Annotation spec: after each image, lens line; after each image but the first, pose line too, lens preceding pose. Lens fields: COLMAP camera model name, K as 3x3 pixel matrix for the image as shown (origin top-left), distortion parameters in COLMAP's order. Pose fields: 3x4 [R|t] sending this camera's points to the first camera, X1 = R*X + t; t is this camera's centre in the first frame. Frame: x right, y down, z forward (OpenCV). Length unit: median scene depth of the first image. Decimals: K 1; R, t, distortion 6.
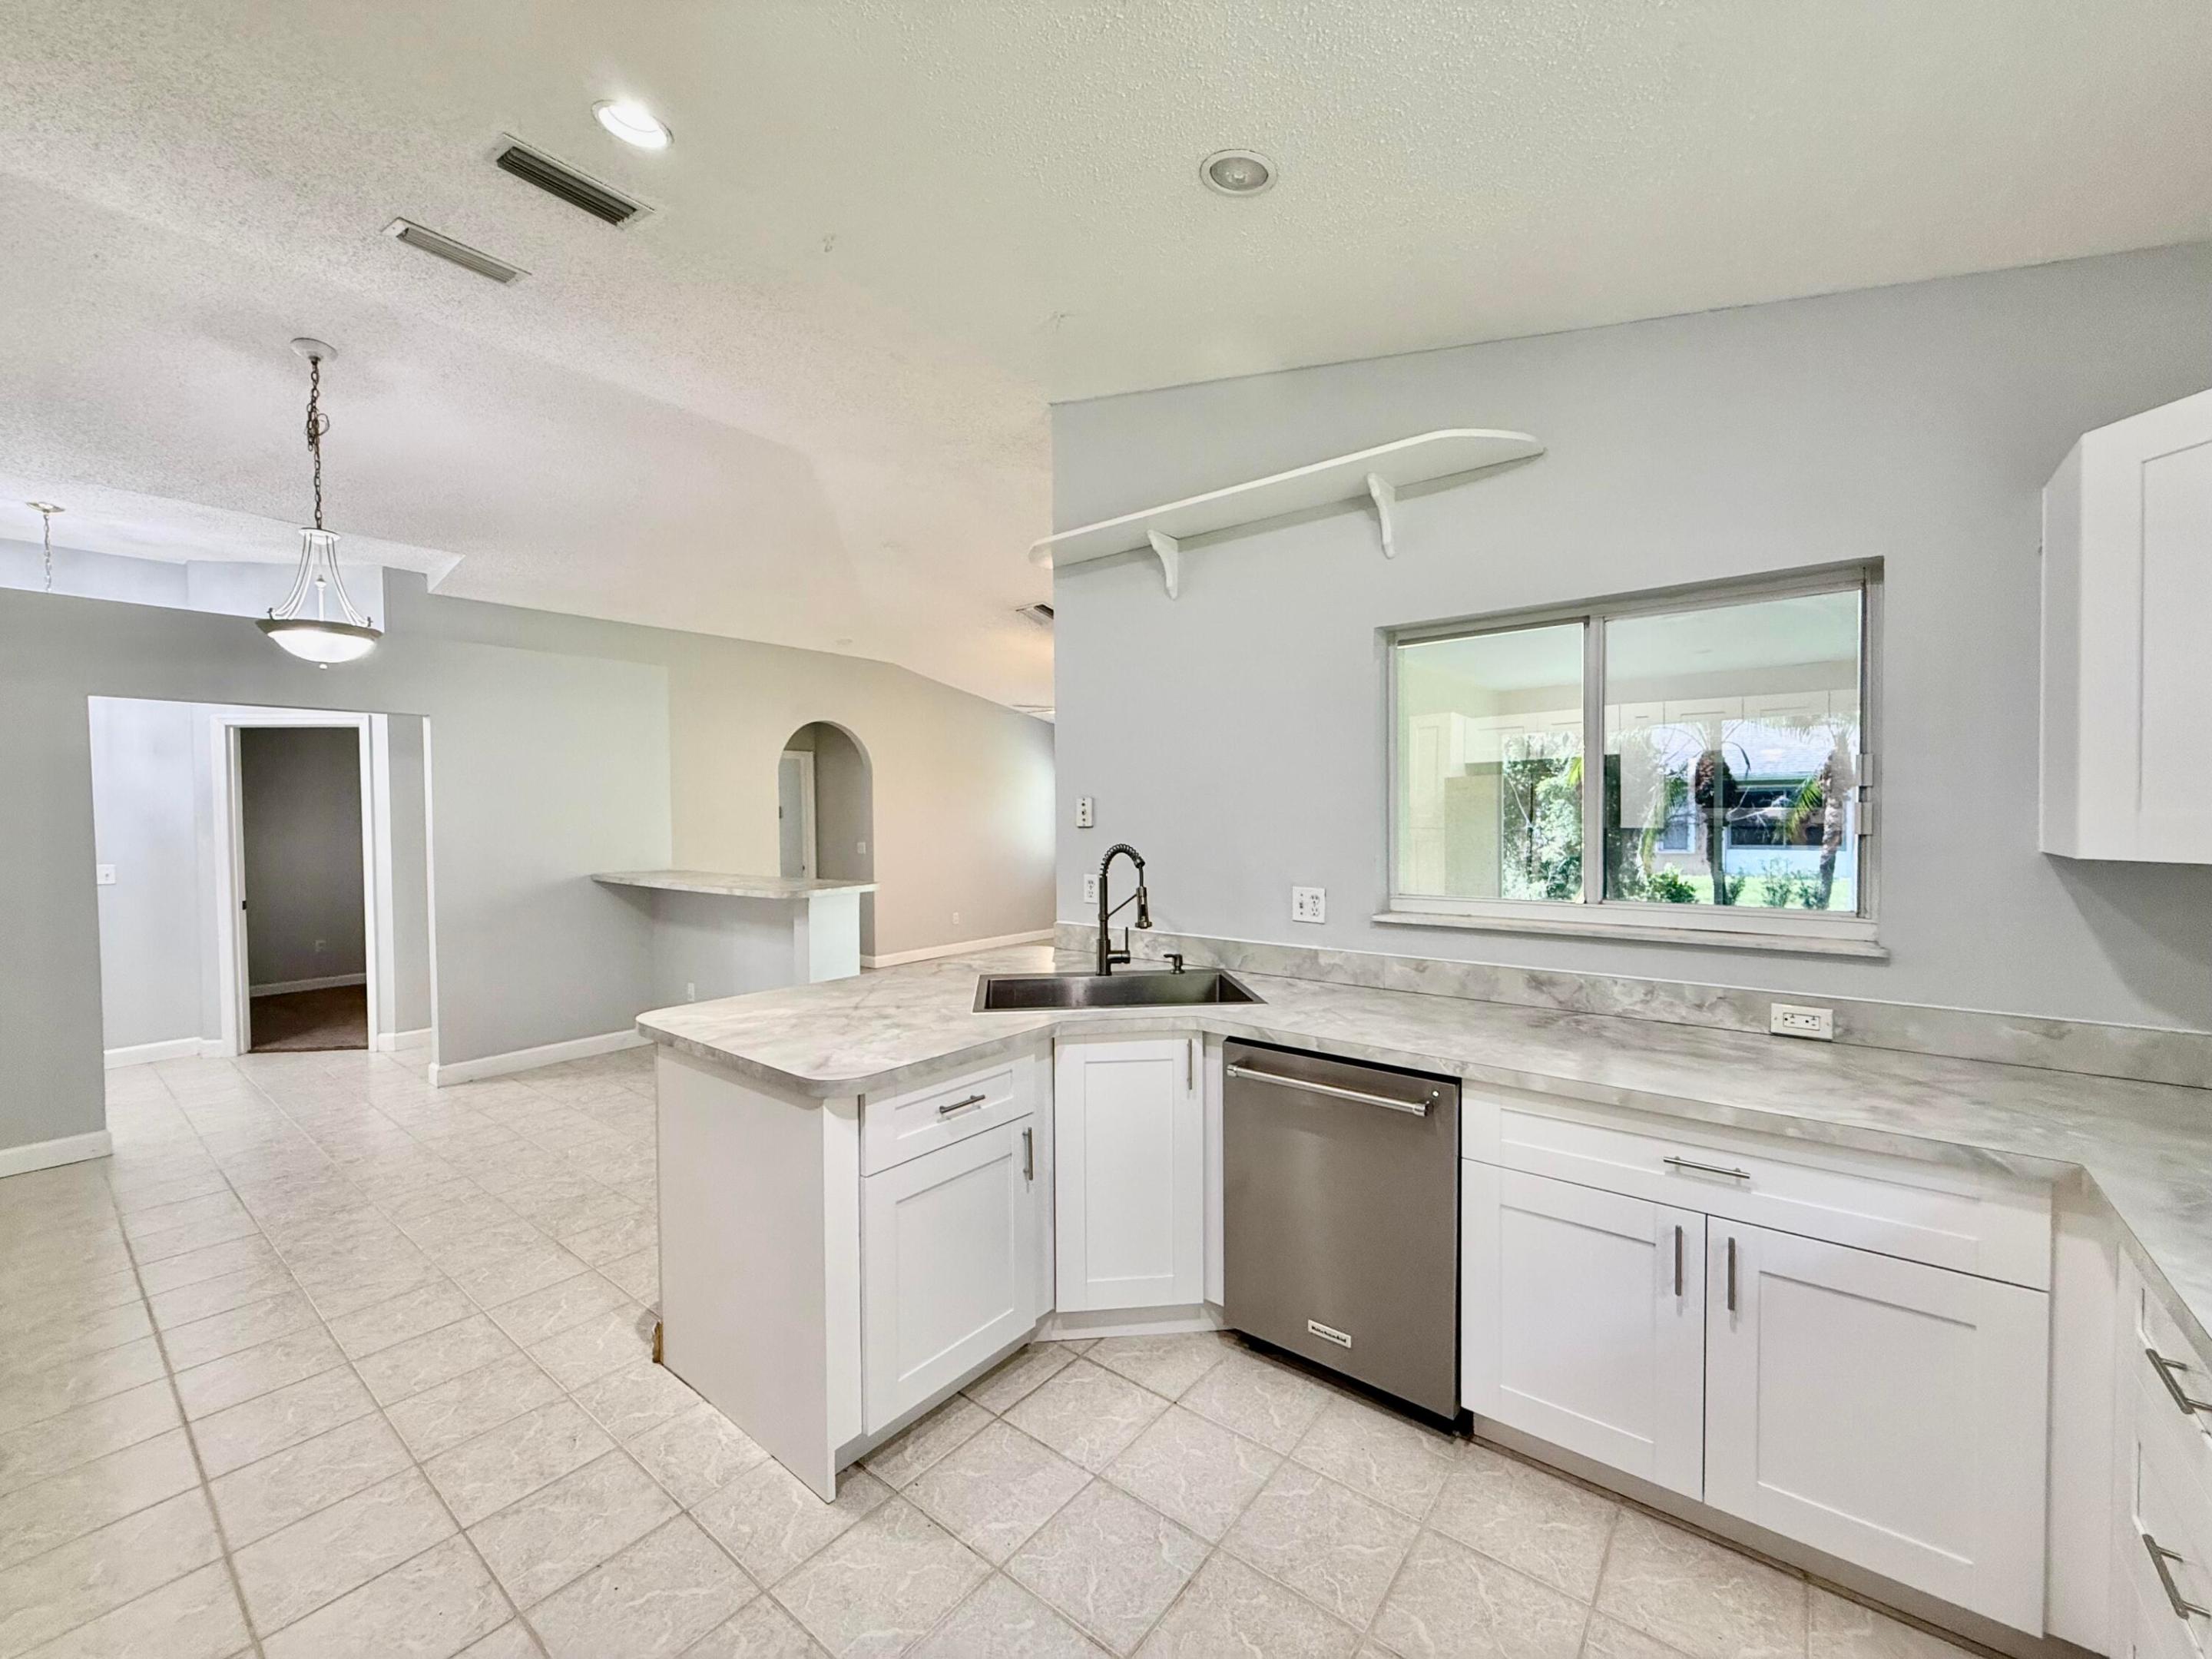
lens RADIAL K [[882.8, 0, 1100.1], [0, 882.8, 830.6], [0, 0, 1]] dist [-0.000530, 0.000347]
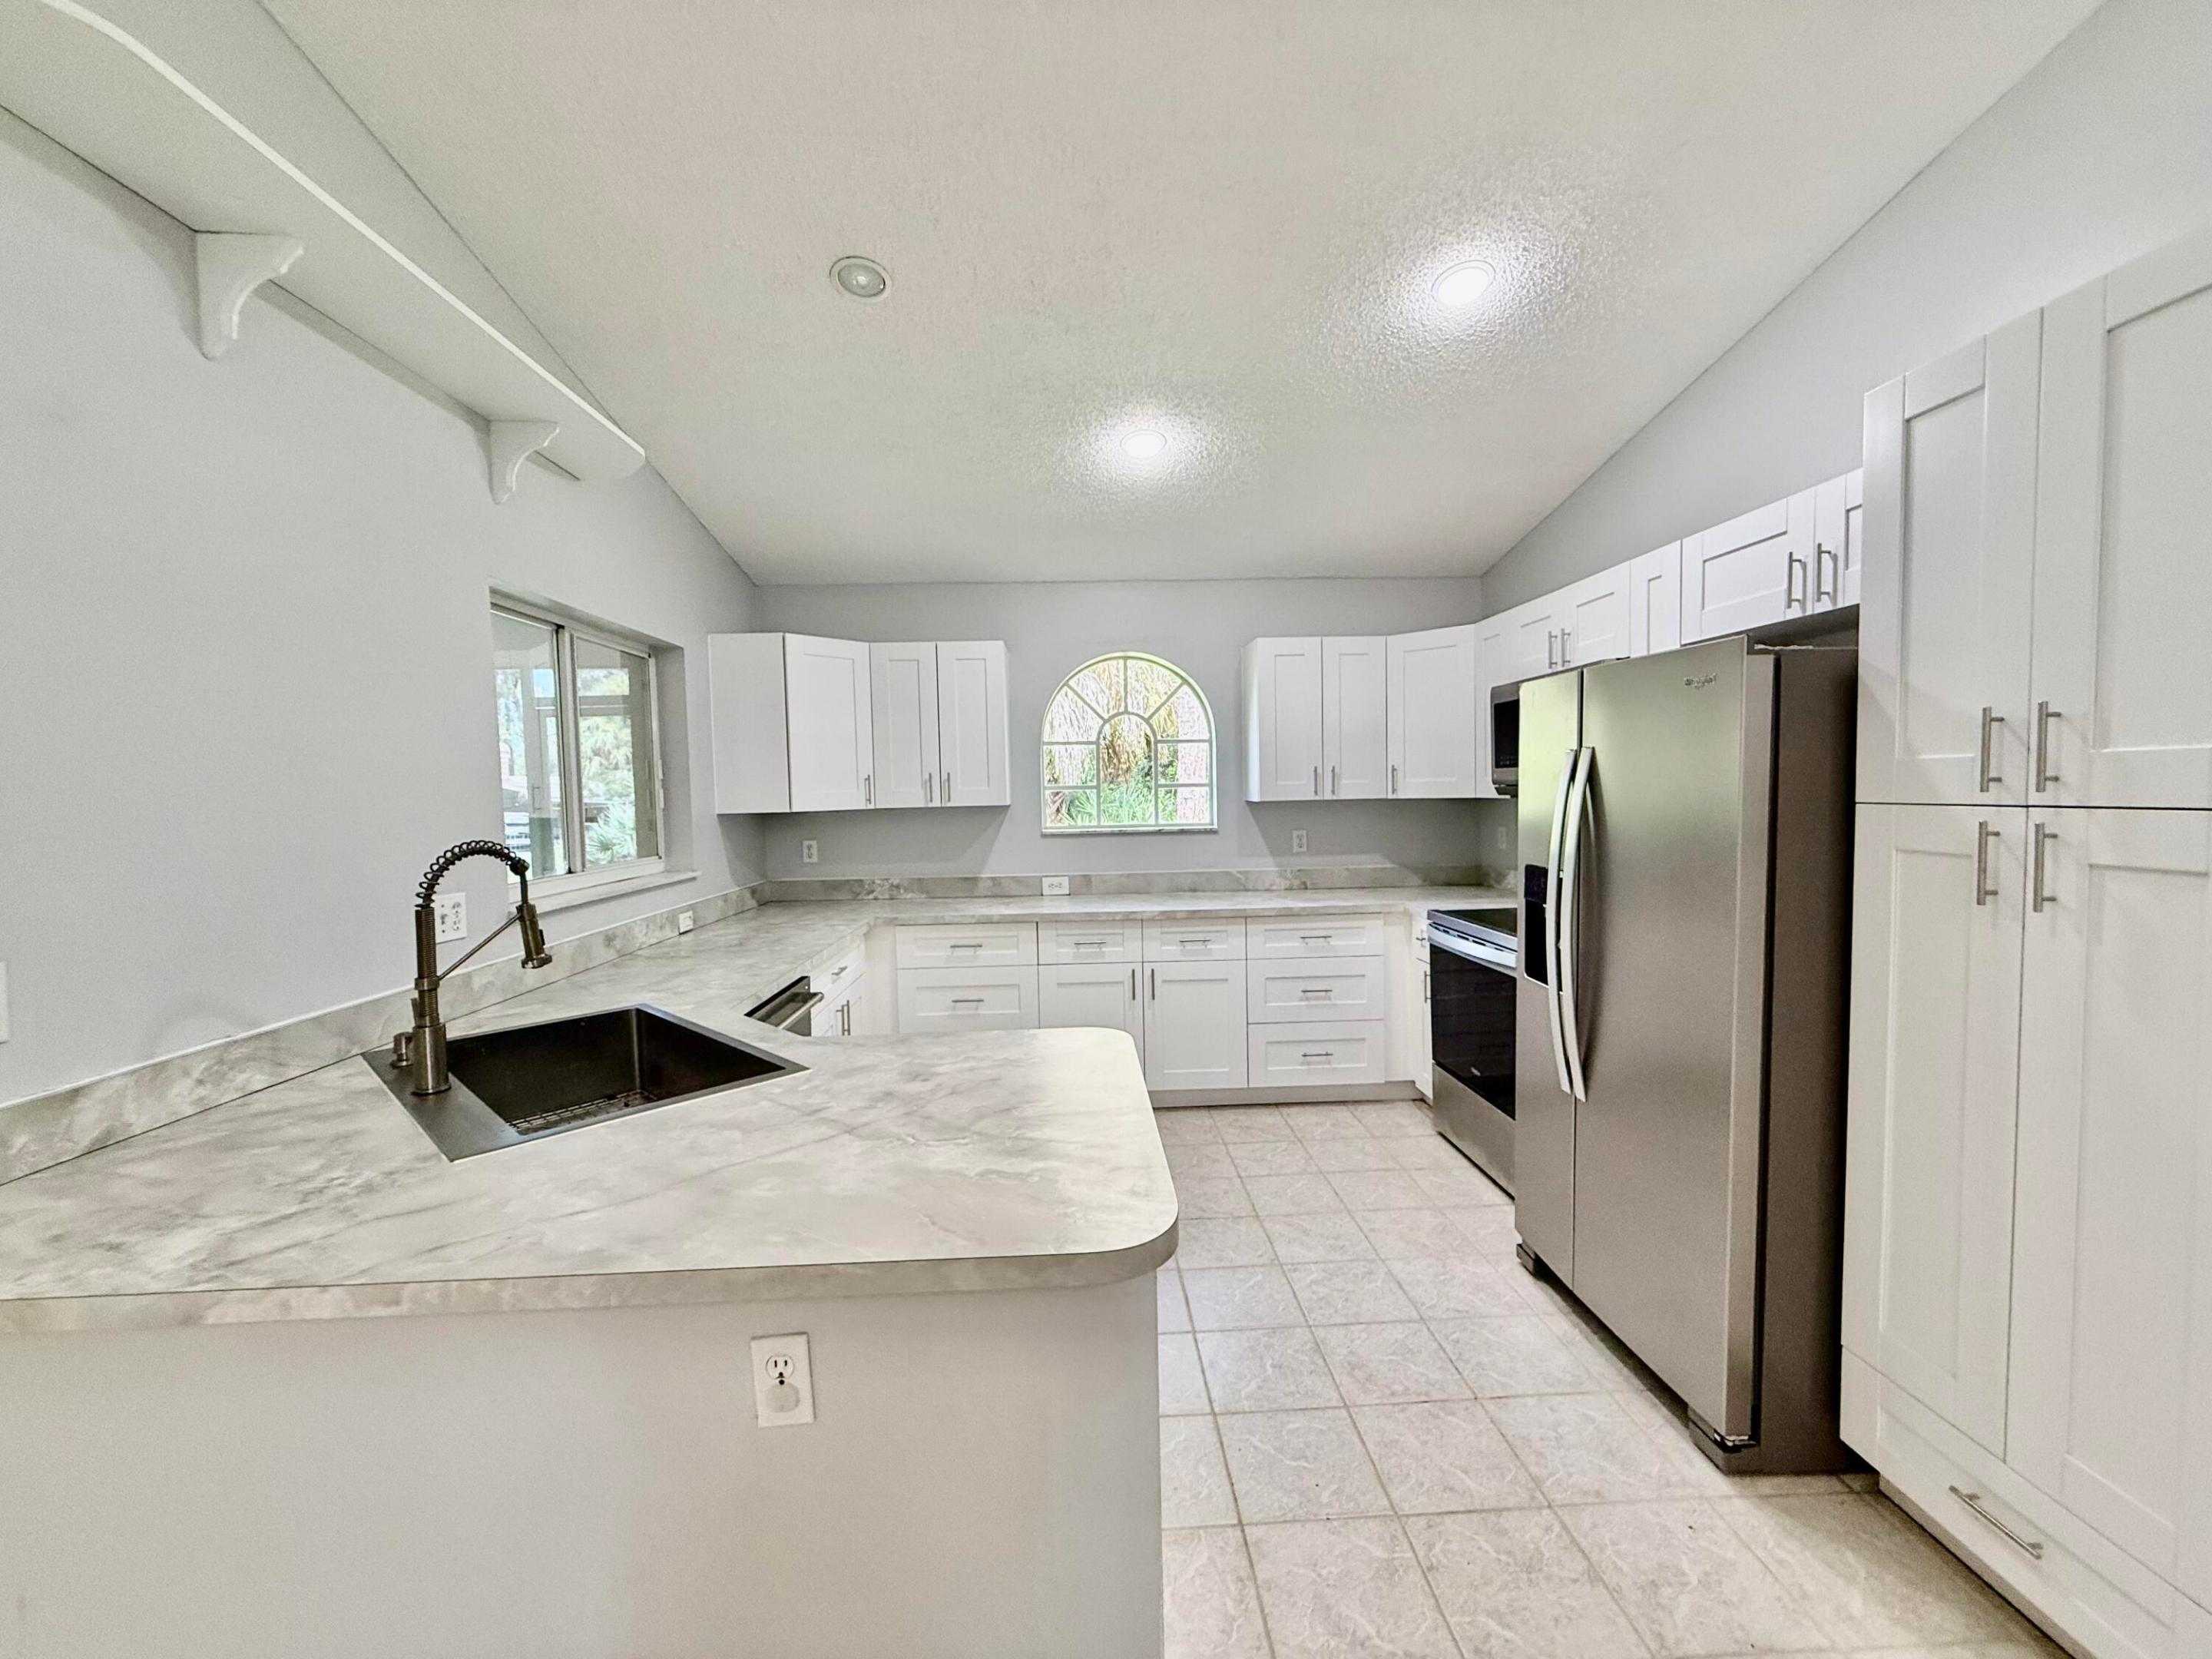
lens RADIAL K [[882.8, 0, 1101.2], [0, 882.8, 832.5], [0, 0, 1]] dist [-0.000530, 0.000347]
pose [[-0.655331, -0.012620, 0.755236, -0.555473], [0.044095, 0.997516, 0.054932, -0.002800], [-0.754053, 0.069301, -0.653147, 0.870366]]
